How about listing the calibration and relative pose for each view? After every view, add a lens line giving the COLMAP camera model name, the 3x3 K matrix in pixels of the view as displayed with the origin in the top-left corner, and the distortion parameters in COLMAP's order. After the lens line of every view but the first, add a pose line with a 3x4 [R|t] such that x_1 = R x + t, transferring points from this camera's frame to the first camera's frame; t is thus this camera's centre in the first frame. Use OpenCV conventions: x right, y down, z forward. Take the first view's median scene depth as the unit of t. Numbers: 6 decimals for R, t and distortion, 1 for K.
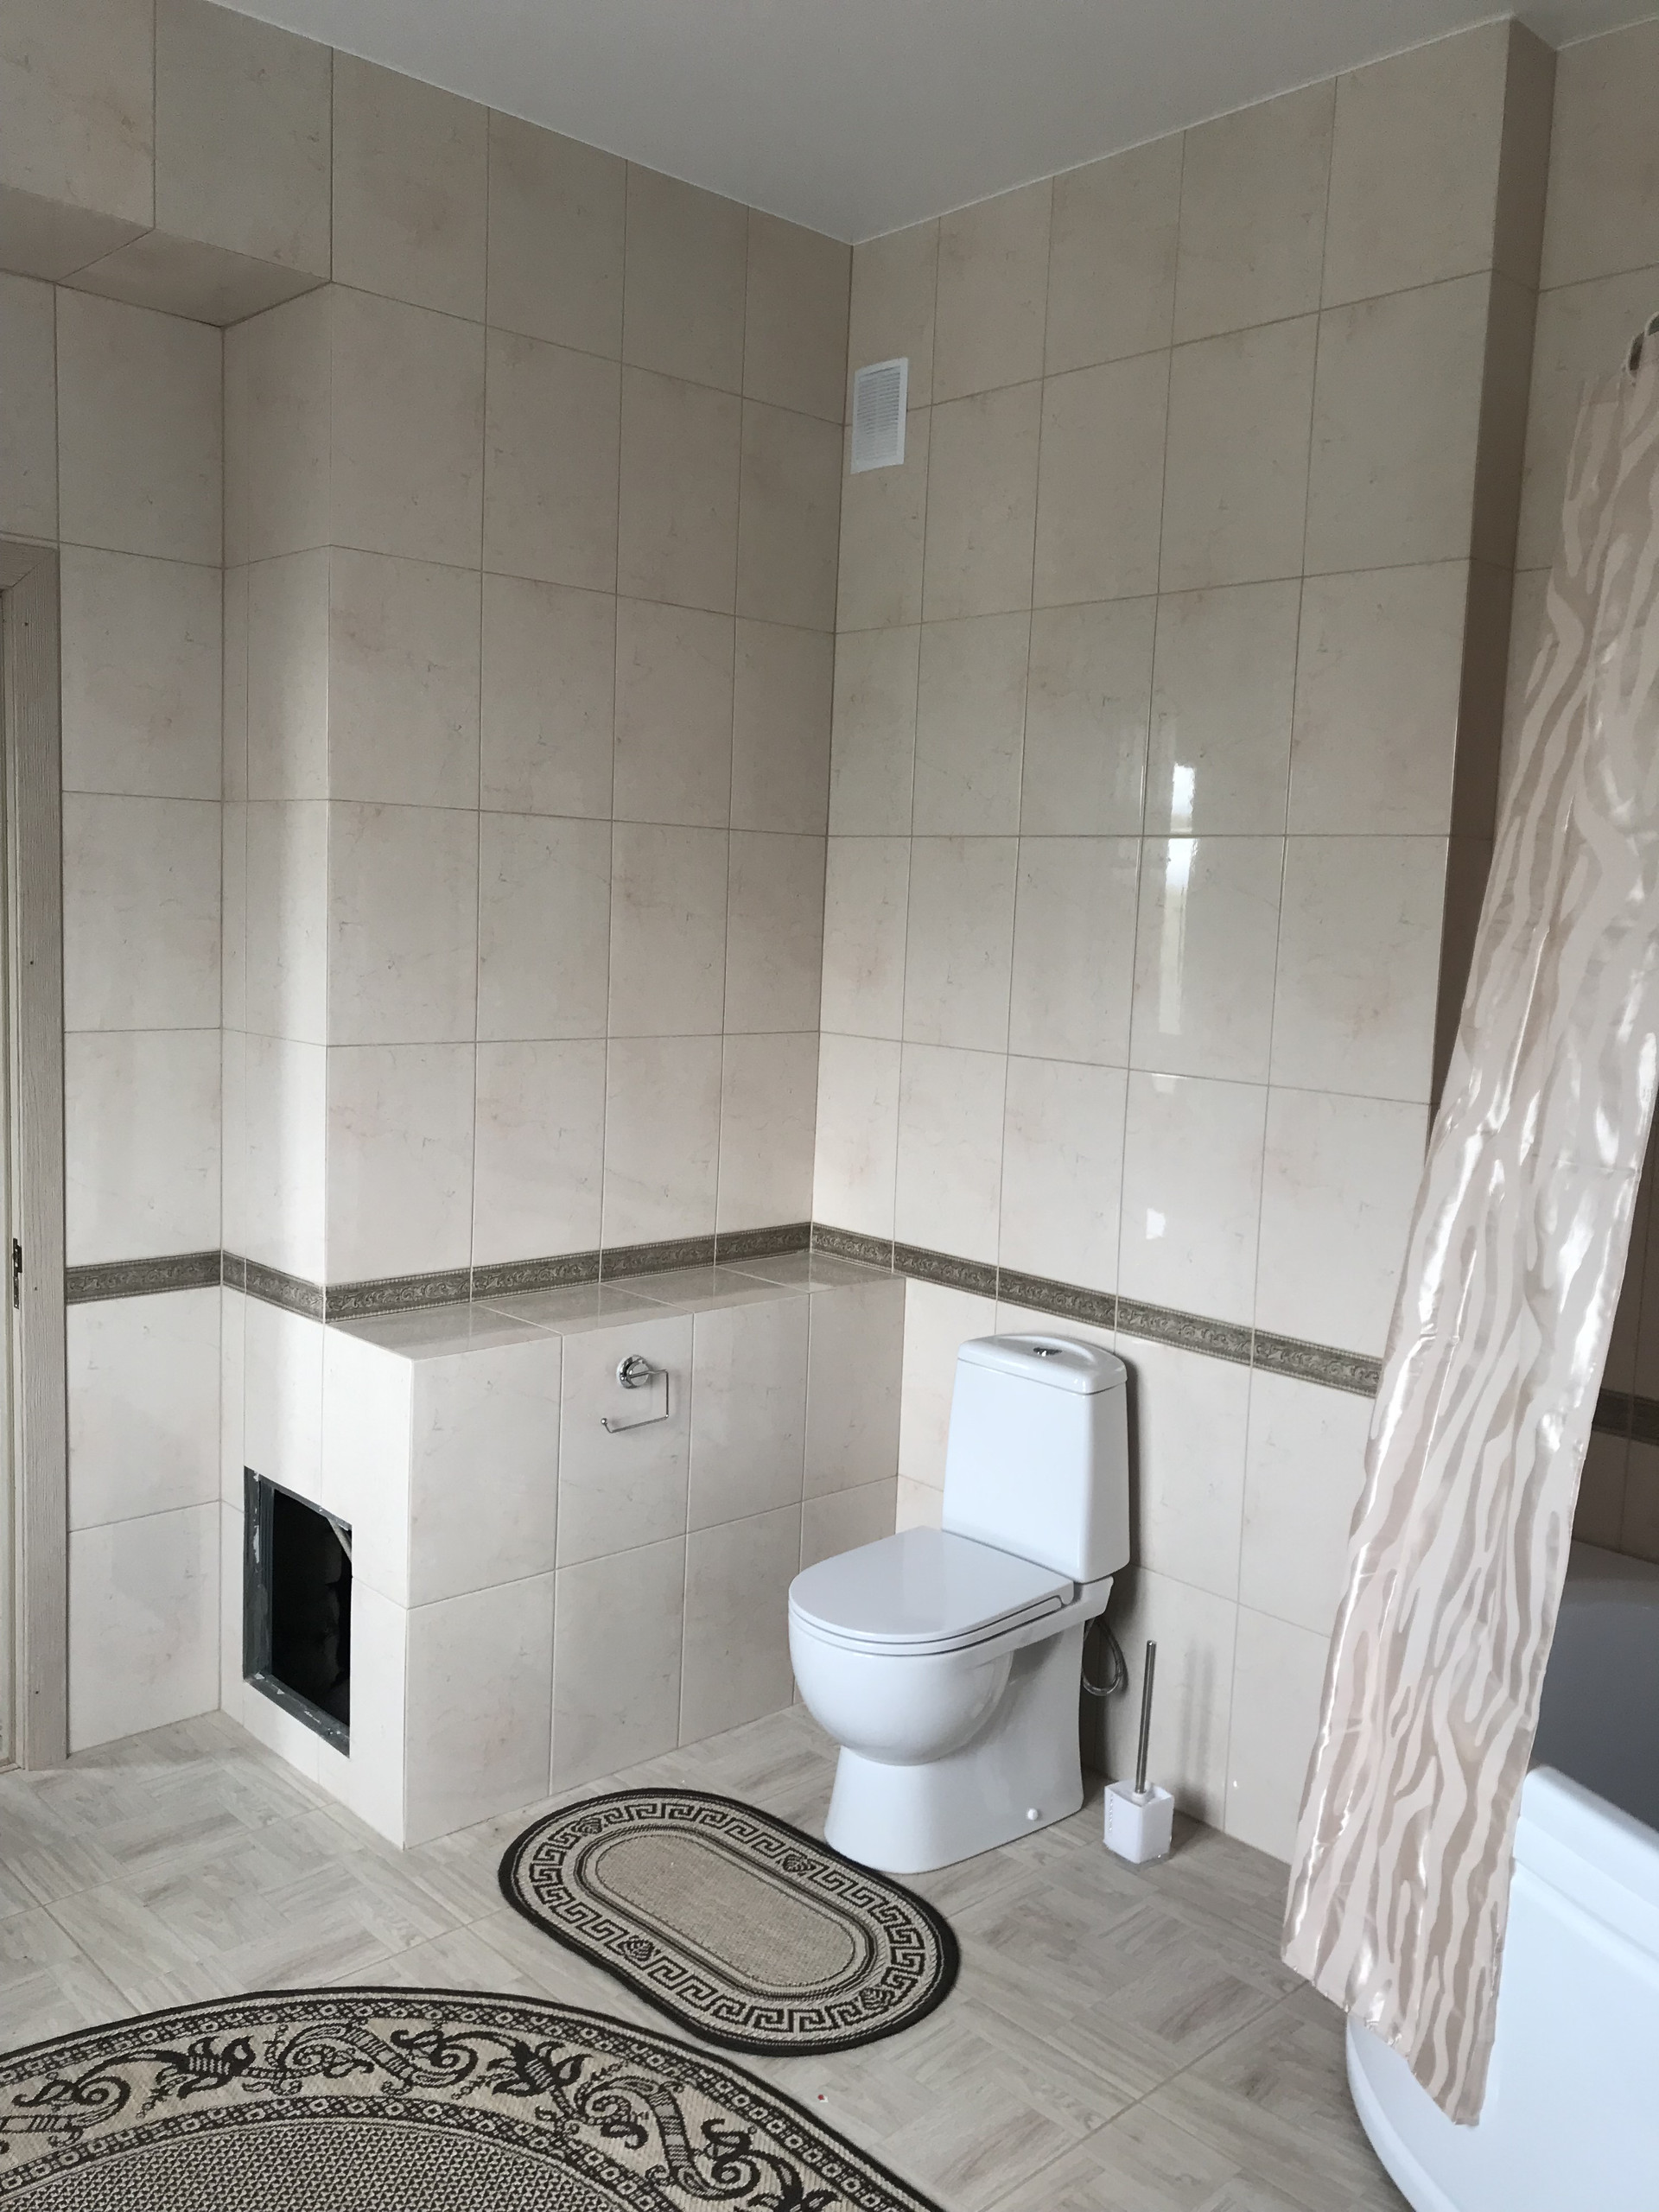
lens RADIAL K [[1821.5, 0, 825.2], [0, 1821.5, 1114.9], [0, 0, 1]] dist [0.032433, 0.007395]
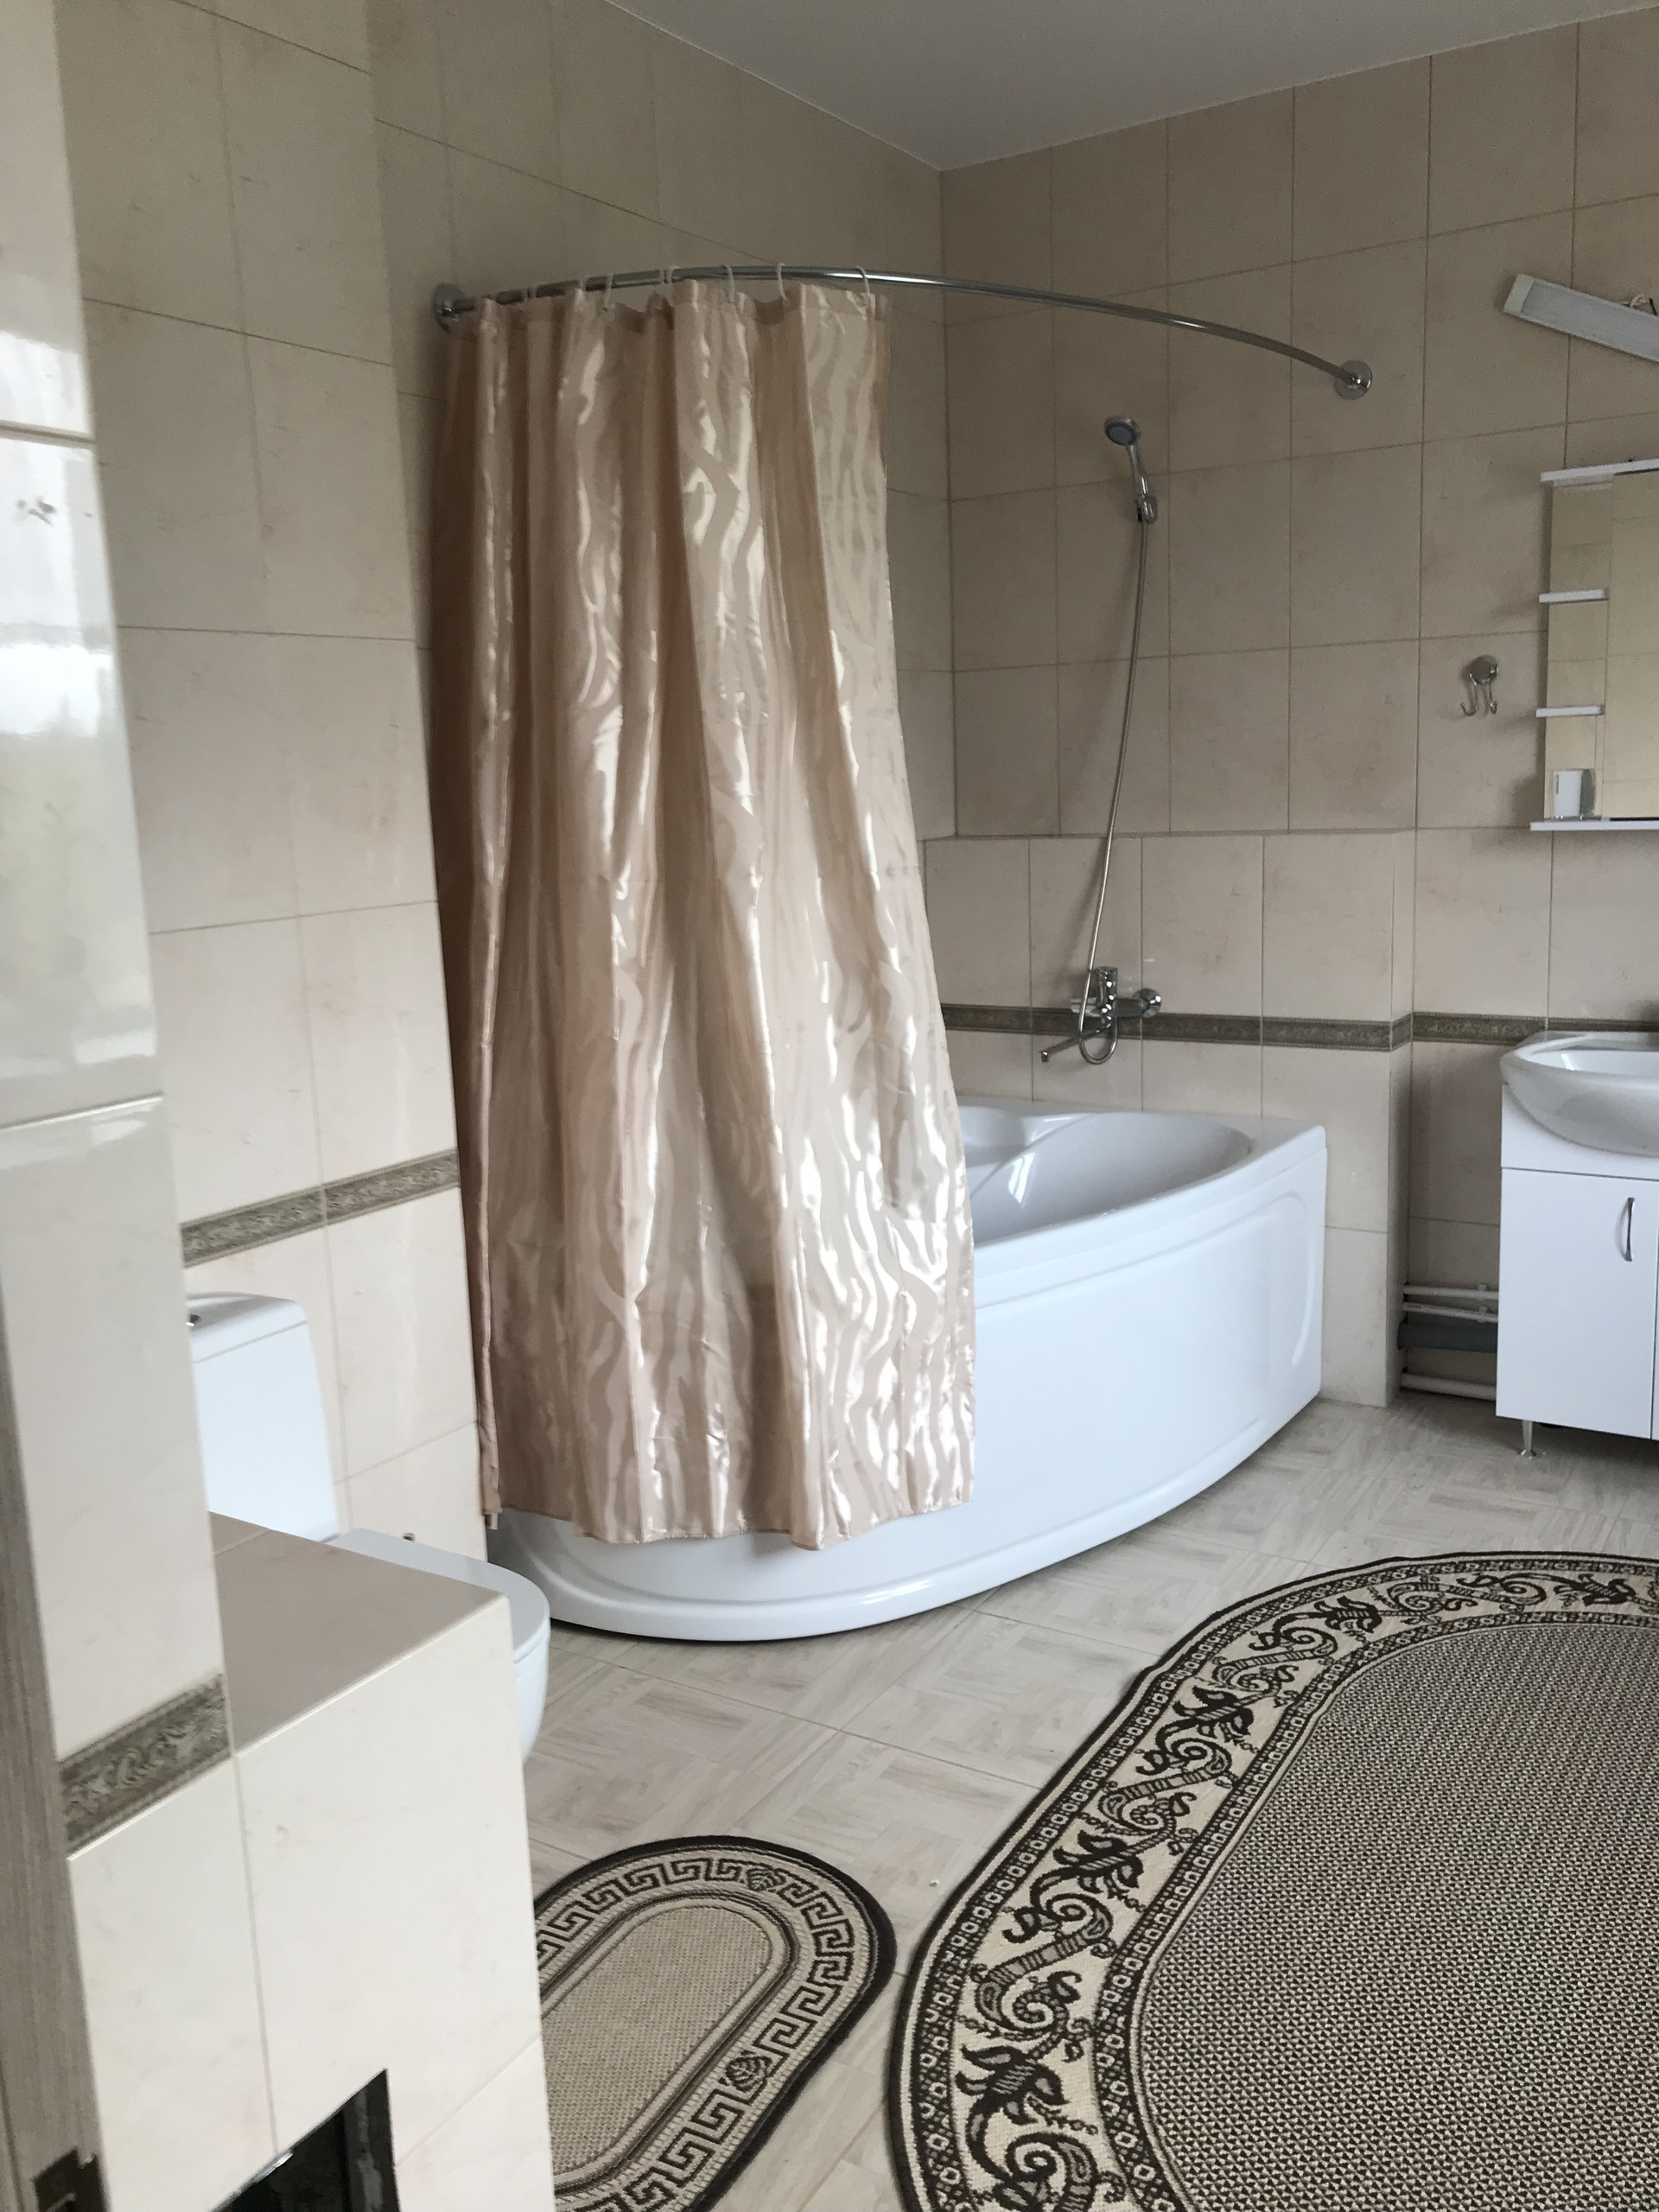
lens RADIAL K [[1821.5, 0, 826.7], [0, 1821.5, 1098.6], [0, 0, 1]] dist [0.032433, 0.007395]
pose [[-0.259202, -0.197835, 0.945344, -0.854990], [0.142815, 0.960186, 0.240099, -0.134013], [-0.955206, 0.197243, -0.220628, 1.188299]]
